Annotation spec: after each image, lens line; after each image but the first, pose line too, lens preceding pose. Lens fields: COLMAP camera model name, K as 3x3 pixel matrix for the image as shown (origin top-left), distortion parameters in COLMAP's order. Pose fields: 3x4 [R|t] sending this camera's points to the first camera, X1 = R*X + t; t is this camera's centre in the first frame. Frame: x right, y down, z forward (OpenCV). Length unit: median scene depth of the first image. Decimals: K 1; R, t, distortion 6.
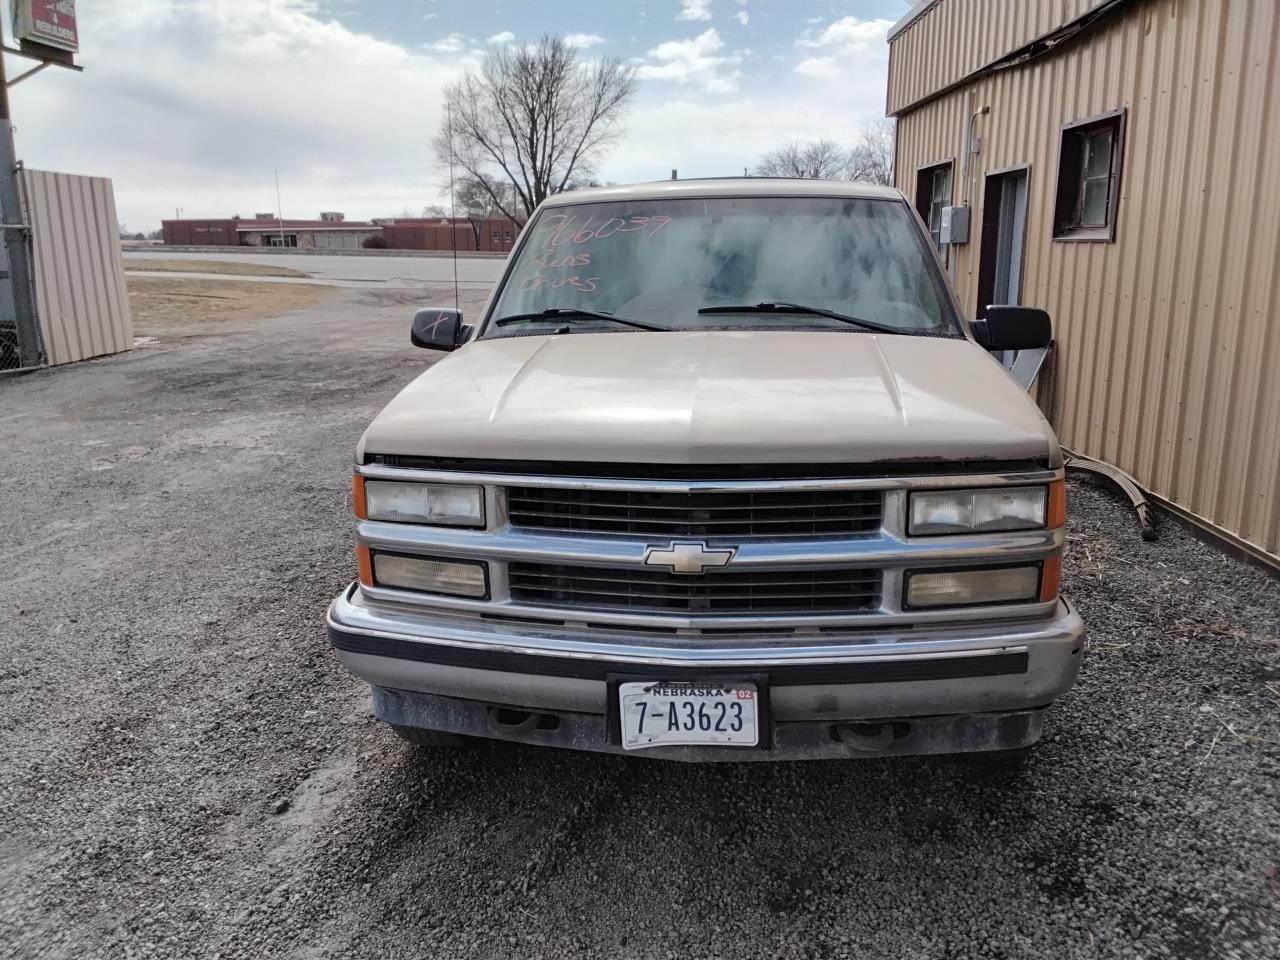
lens RADIAL K [[1027.2, 0, 640.0], [0, 1027.2, 480.0], [0, 0, 1]] dist [0.125030, -0.215054]
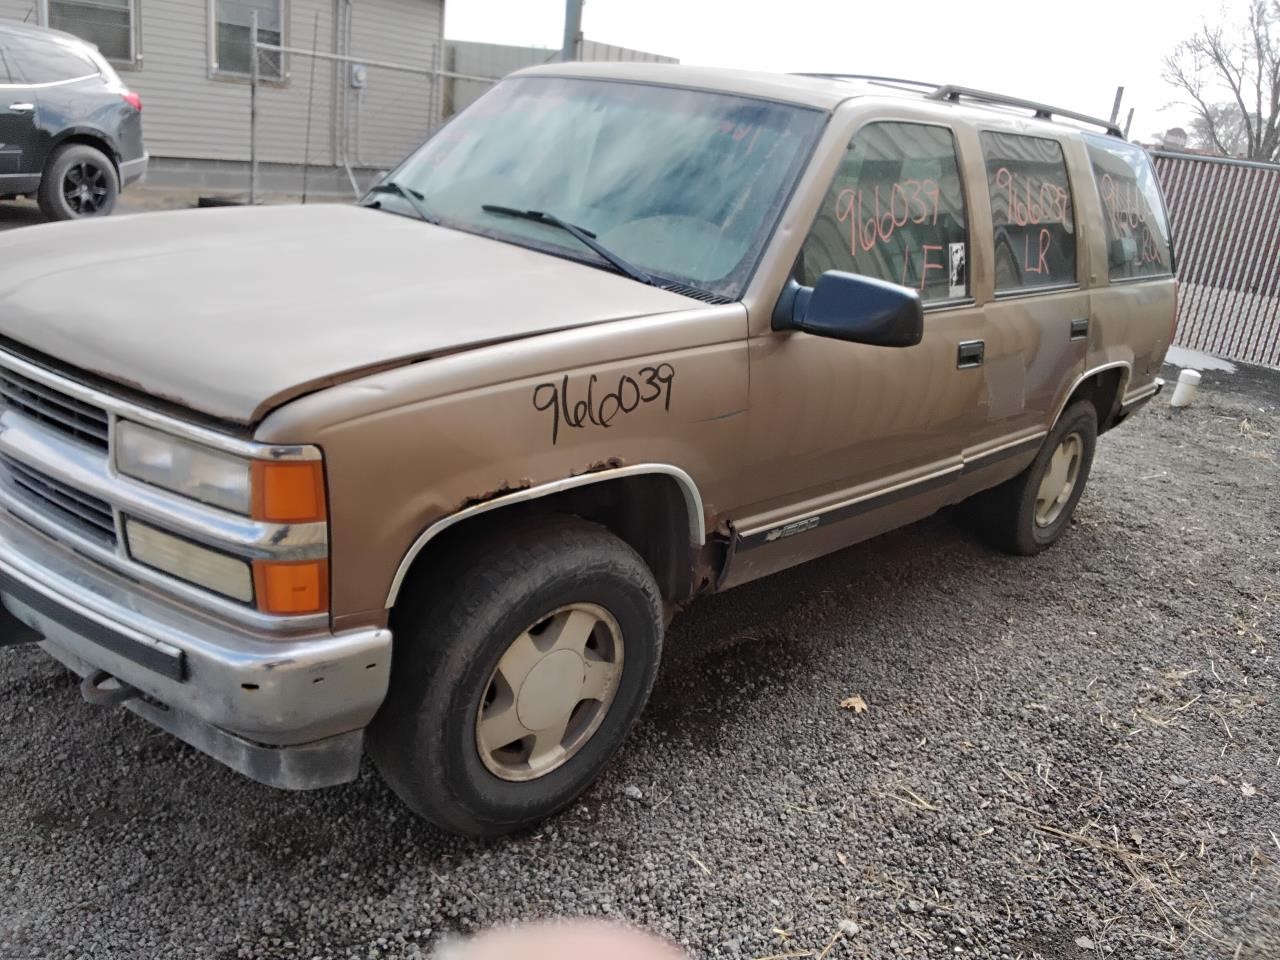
lens RADIAL K [[1027.2, 0, 640.0], [0, 1027.2, 480.0], [0, 0, 1]] dist [0.125030, -0.215054]
pose [[0.785213, 0.294563, -0.544677, 0.604388], [-0.250851, 0.955517, 0.155117, -0.099785], [0.566140, 0.014833, 0.824176, 0.322990]]
